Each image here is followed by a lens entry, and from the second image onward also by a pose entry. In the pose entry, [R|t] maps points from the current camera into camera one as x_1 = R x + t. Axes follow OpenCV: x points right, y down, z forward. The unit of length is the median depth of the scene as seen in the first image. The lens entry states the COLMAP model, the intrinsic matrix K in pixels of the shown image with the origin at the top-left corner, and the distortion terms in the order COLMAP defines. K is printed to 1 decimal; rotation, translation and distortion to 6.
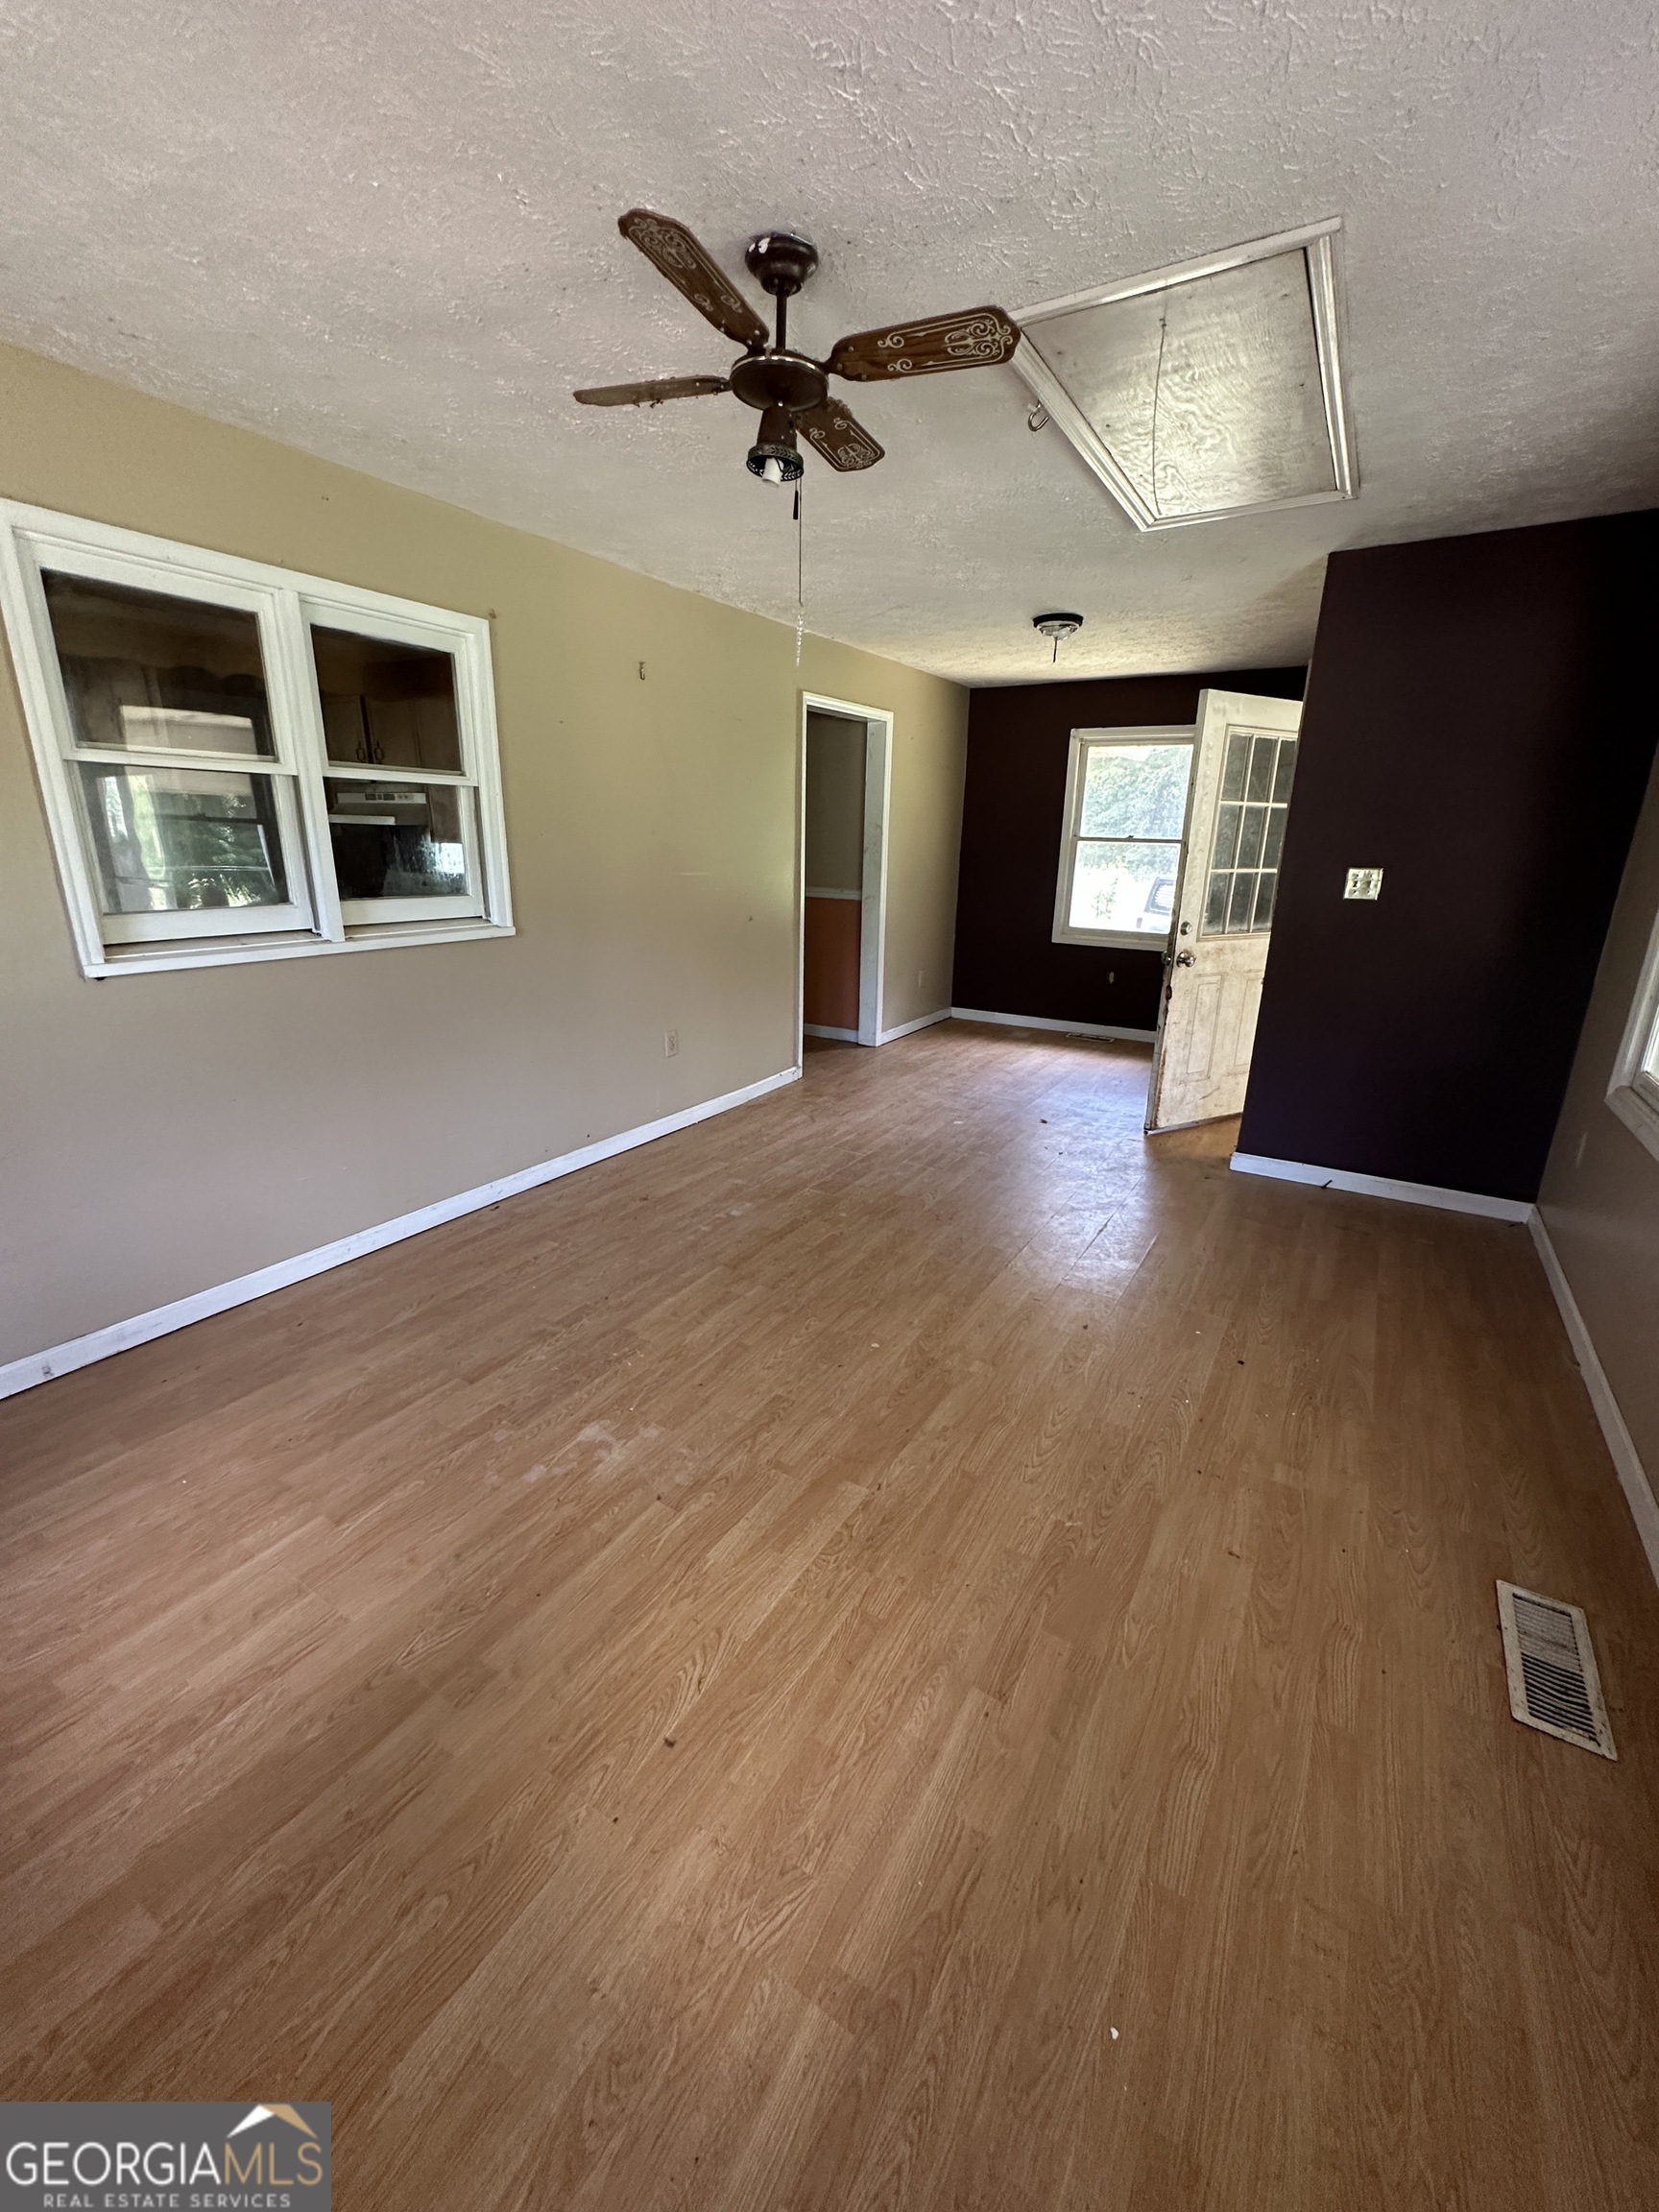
lens RADIAL K [[883.7, 0, 837.4], [0, 883.7, 1102.1], [0, 0, 1]] dist [-0.003456, 0.000715]
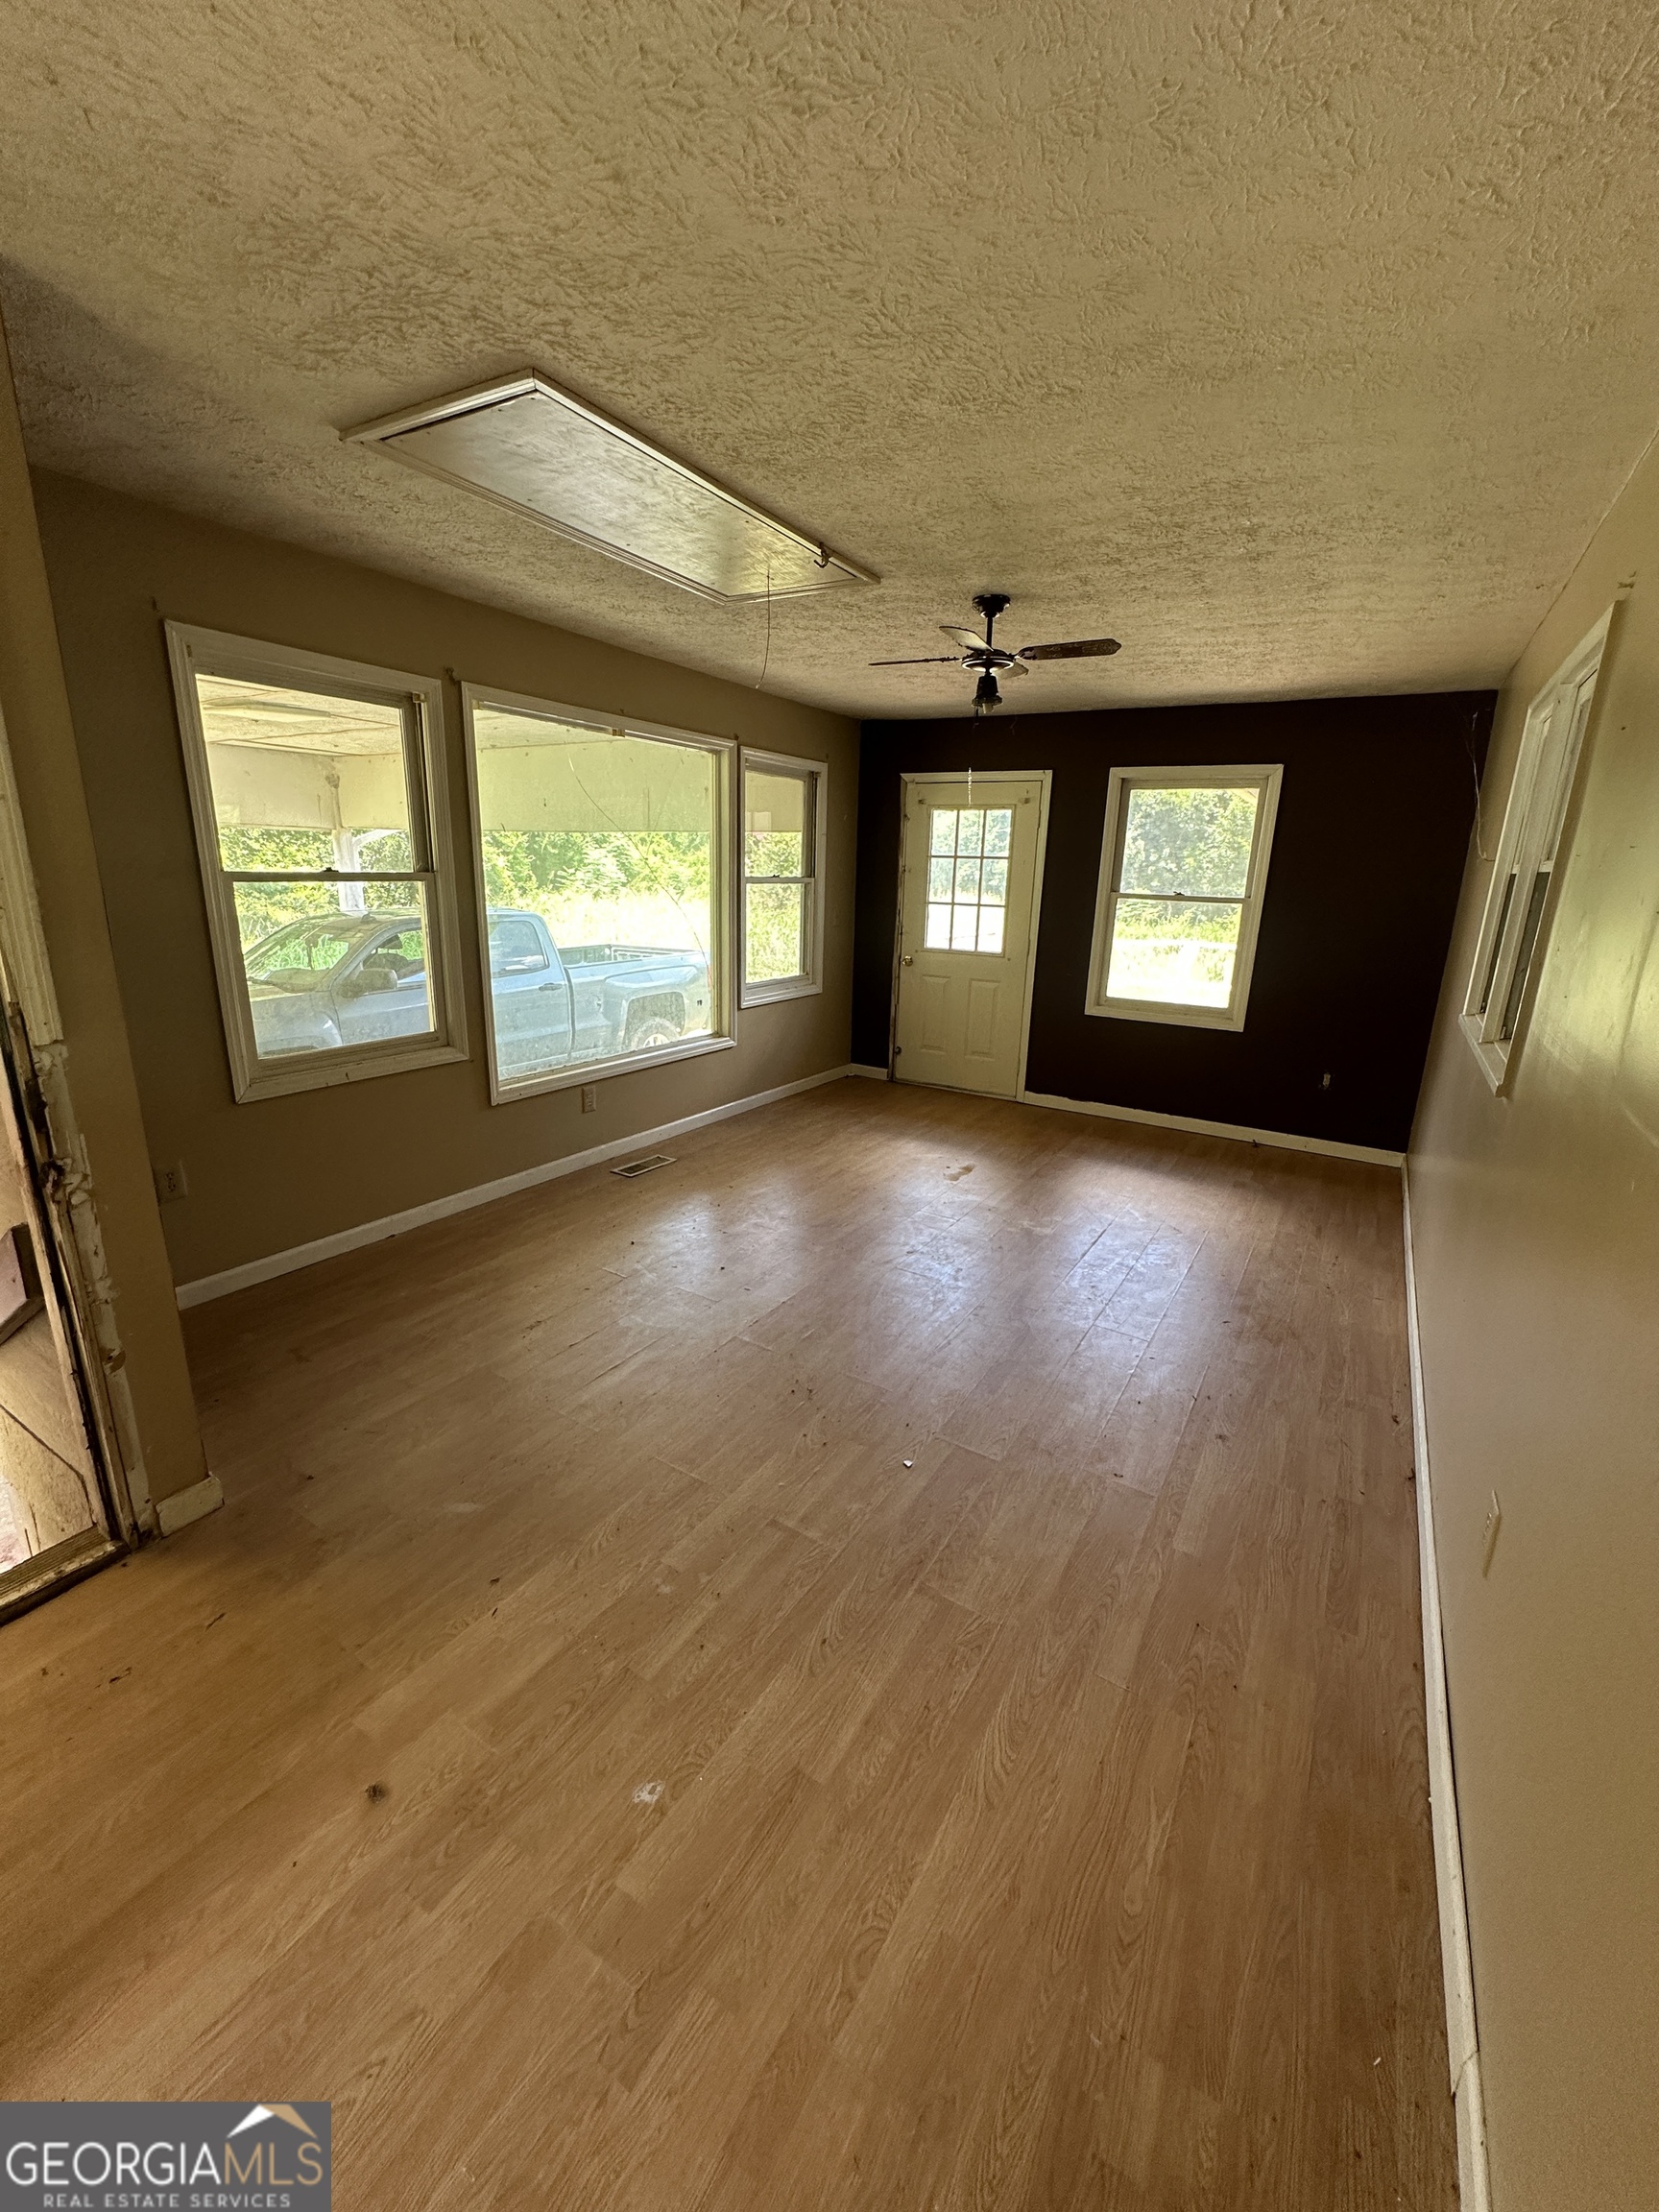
lens RADIAL K [[883.7, 0, 838.7], [0, 883.7, 1102.8], [0, 0, 1]] dist [-0.003456, 0.000715]
pose [[-0.998592, -0.050966, -0.014706, 0.126251], [-0.050995, 0.846024, 0.530701, -0.545799], [-0.014606, 0.530704, -0.847432, 1.691227]]
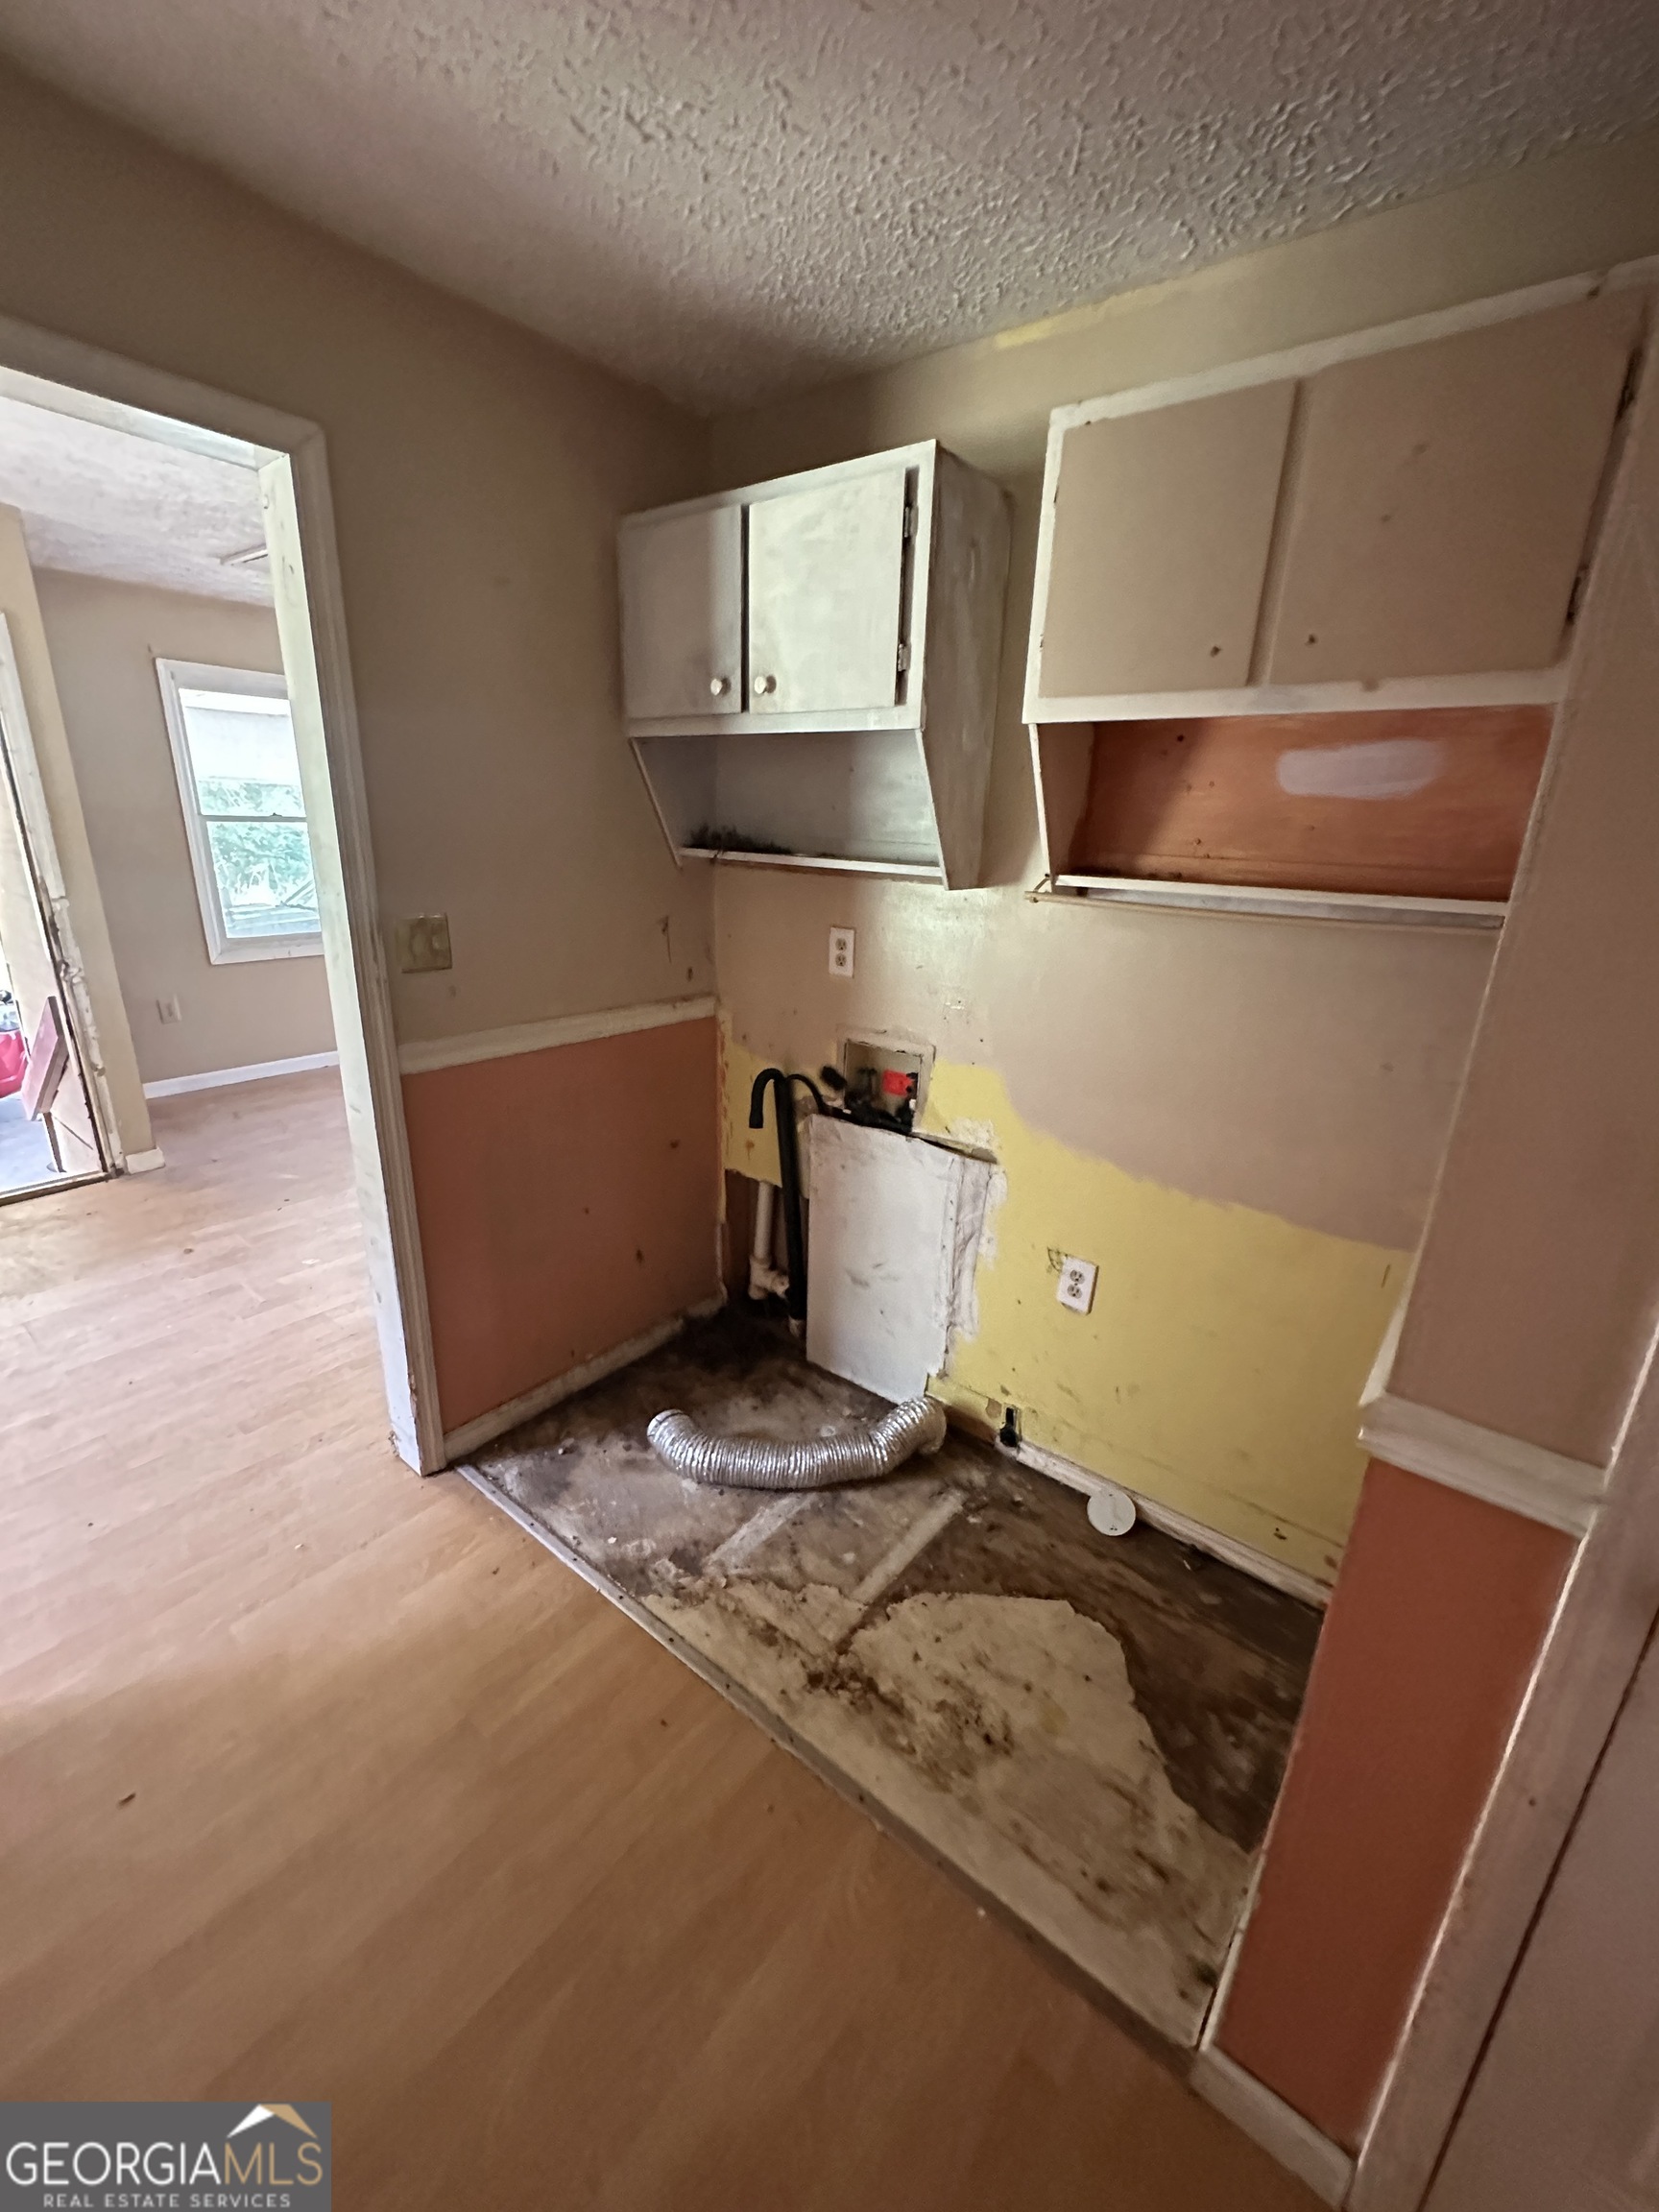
lens RADIAL K [[883.7, 0, 821.2], [0, 883.7, 1099.9], [0, 0, 1]] dist [-0.003456, 0.000715]
pose [[-0.990953, -0.090844, 0.098790, -0.413826], [-0.017937, 0.819135, 0.573321, -0.689881], [-0.133005, 0.566362, -0.813353, 2.088293]]
